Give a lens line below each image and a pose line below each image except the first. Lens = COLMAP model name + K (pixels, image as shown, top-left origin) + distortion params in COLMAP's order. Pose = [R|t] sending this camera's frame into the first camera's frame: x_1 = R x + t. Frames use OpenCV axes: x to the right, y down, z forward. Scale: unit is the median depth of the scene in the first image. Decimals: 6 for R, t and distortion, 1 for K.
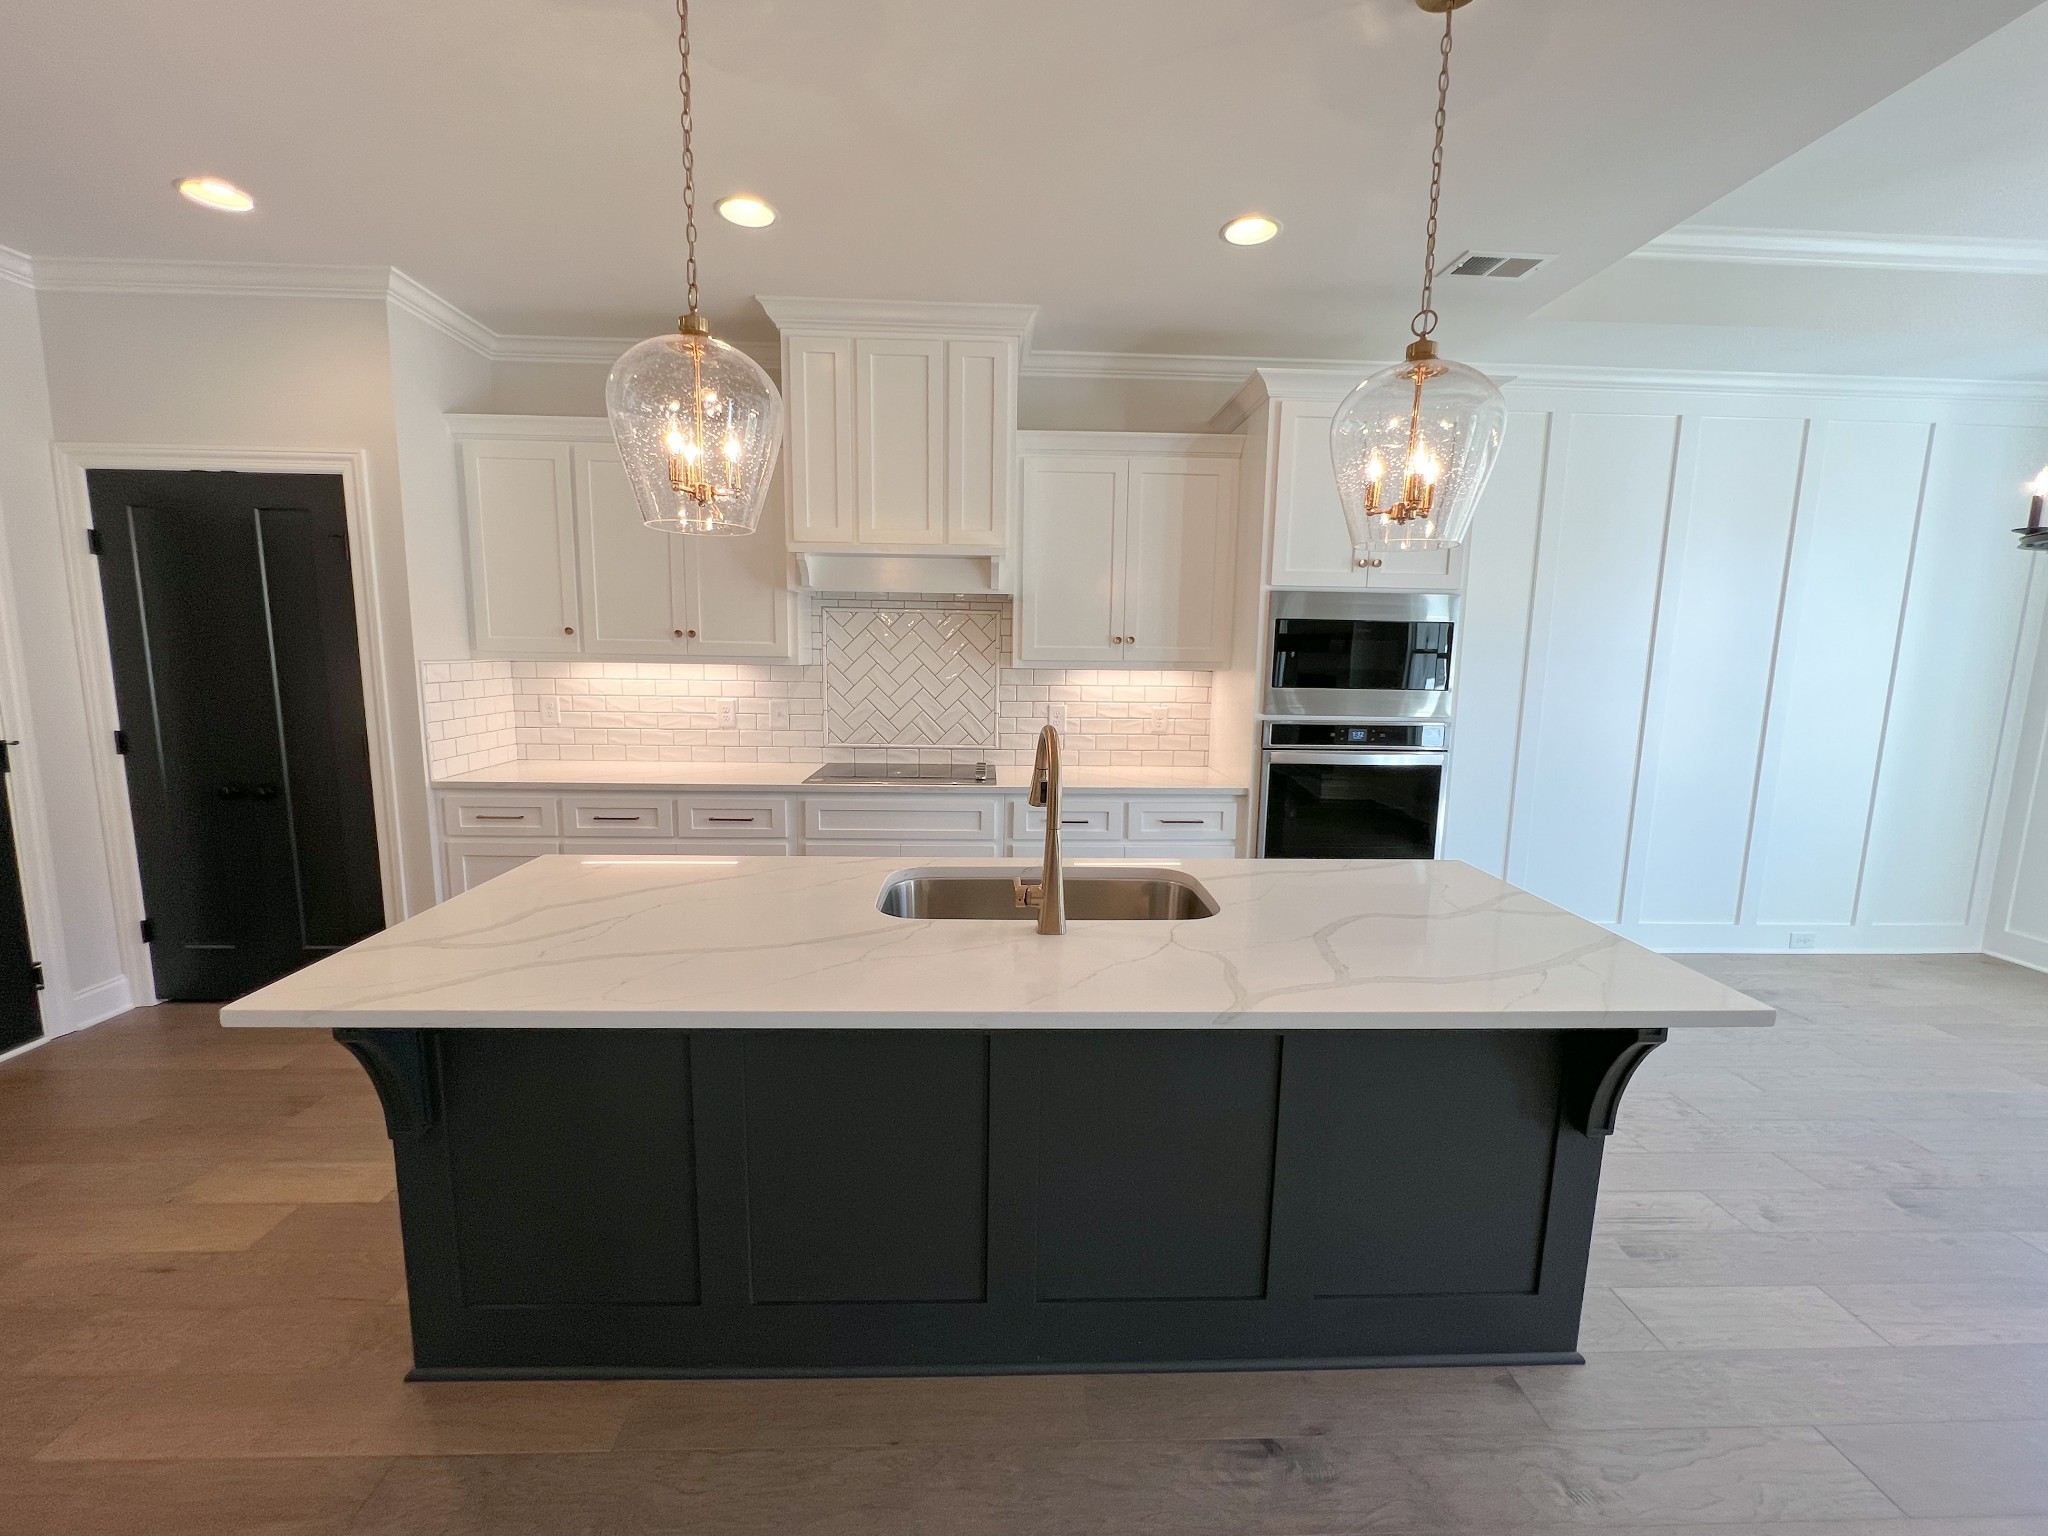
lens RADIAL K [[812.1, 0, 1003.7], [0, 812.1, 761.1], [0, 0, 1]] dist [-0.002480, 0.000438]
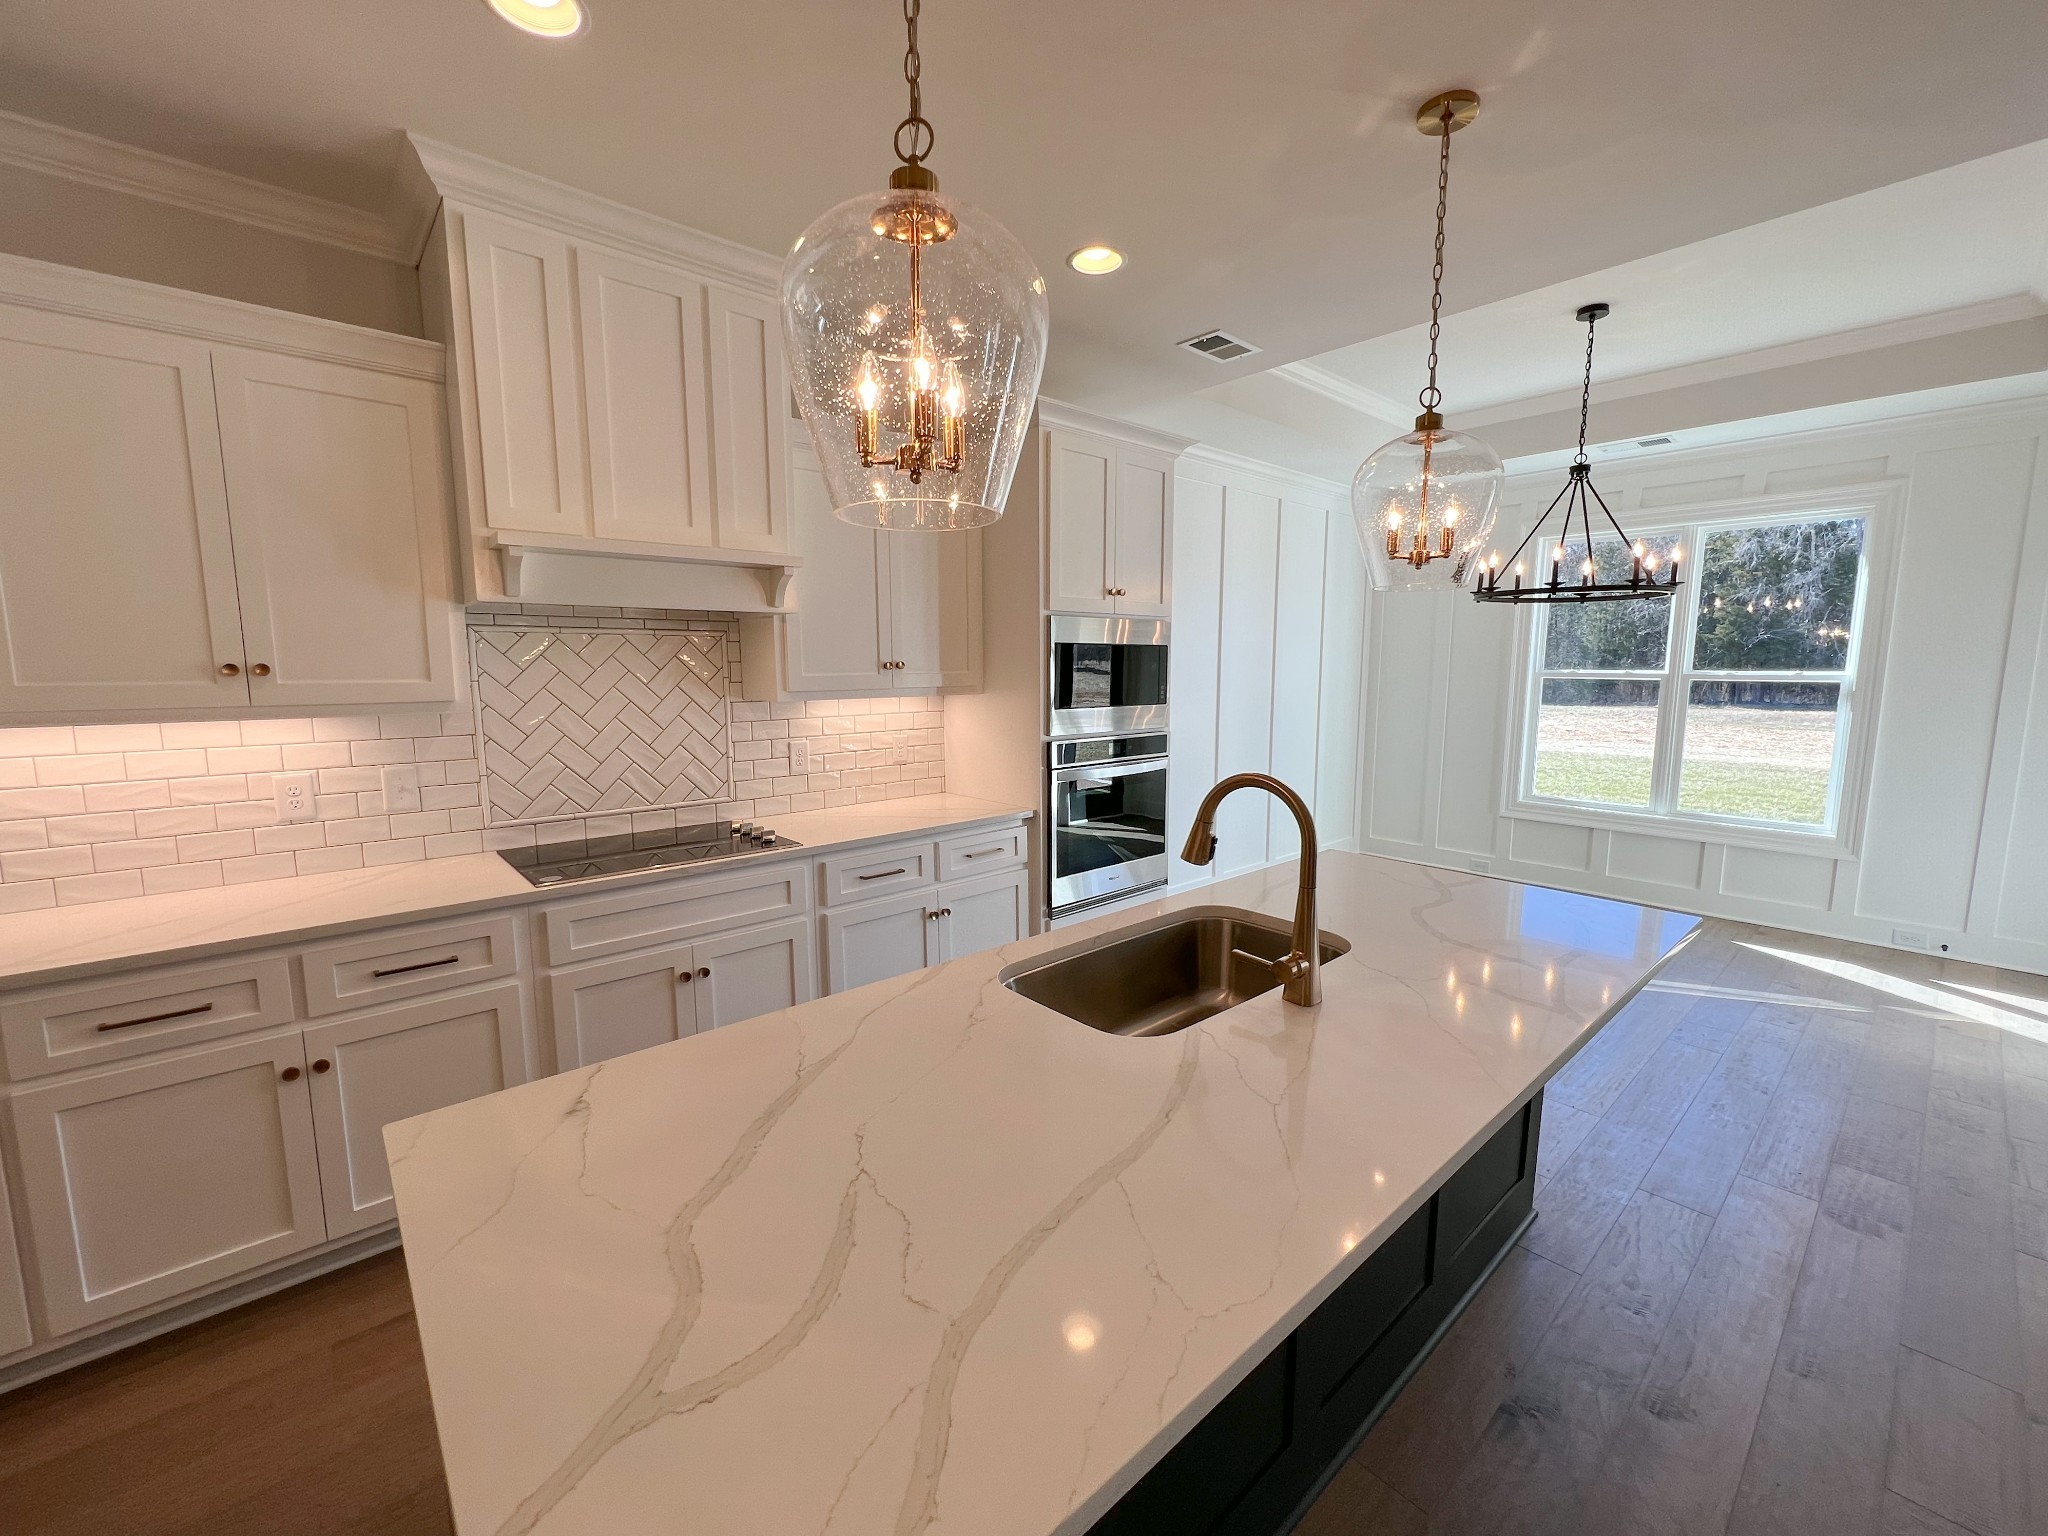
lens RADIAL K [[812.1, 0, 1004.3], [0, 812.1, 764.2], [0, 0, 1]] dist [-0.002480, 0.000438]
pose [[0.786752, -0.094250, 0.610031, -0.323562], [0.102293, 0.994517, 0.021727, -0.046460], [-0.608734, 0.045308, 0.792079, 0.211491]]
